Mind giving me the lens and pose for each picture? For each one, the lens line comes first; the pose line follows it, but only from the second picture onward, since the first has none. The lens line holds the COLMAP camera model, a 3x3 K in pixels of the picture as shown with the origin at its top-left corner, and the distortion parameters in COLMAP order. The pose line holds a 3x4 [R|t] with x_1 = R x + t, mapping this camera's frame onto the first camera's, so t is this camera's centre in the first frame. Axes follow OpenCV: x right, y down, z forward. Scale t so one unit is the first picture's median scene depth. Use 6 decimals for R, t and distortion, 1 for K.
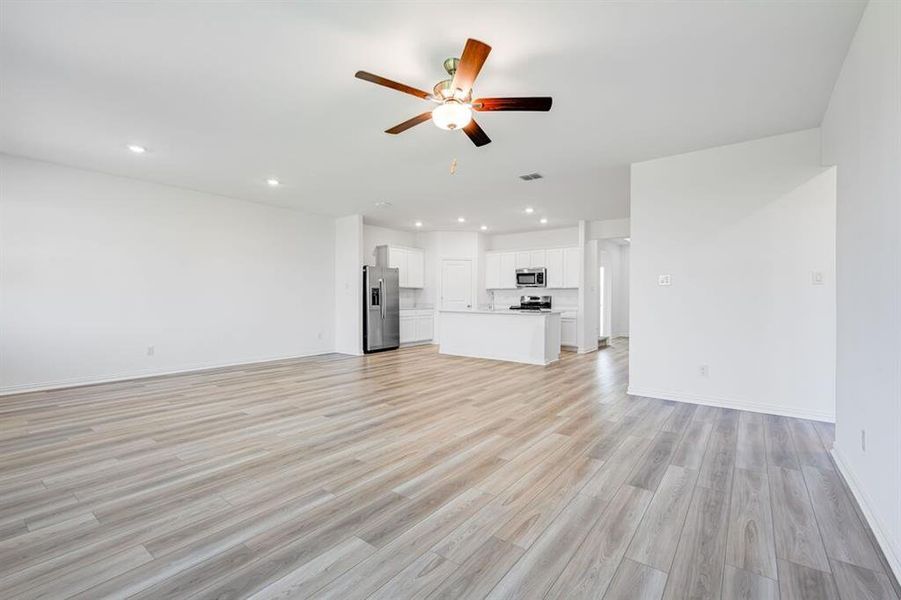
lens RADIAL K [[387.2, 0, 450.5], [0, 387.2, 300.0], [0, 0, 1]] dist [-0.002150, -0.000414]
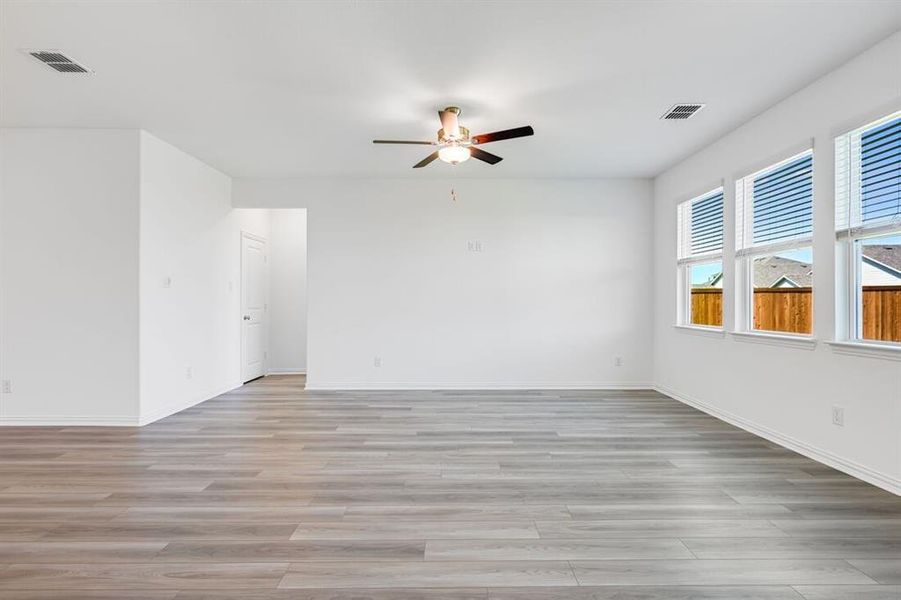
lens RADIAL K [[442.4, 0, 456.4], [0, 442.4, 297.3], [0, 0, 1]] dist [0.002754, 0.000306]
pose [[-0.606130, 0.001474, 0.795364, -0.847558], [0.002894, 0.999996, 0.000352, -0.016380], [-0.795360, 0.002515, -0.606132, 1.403271]]
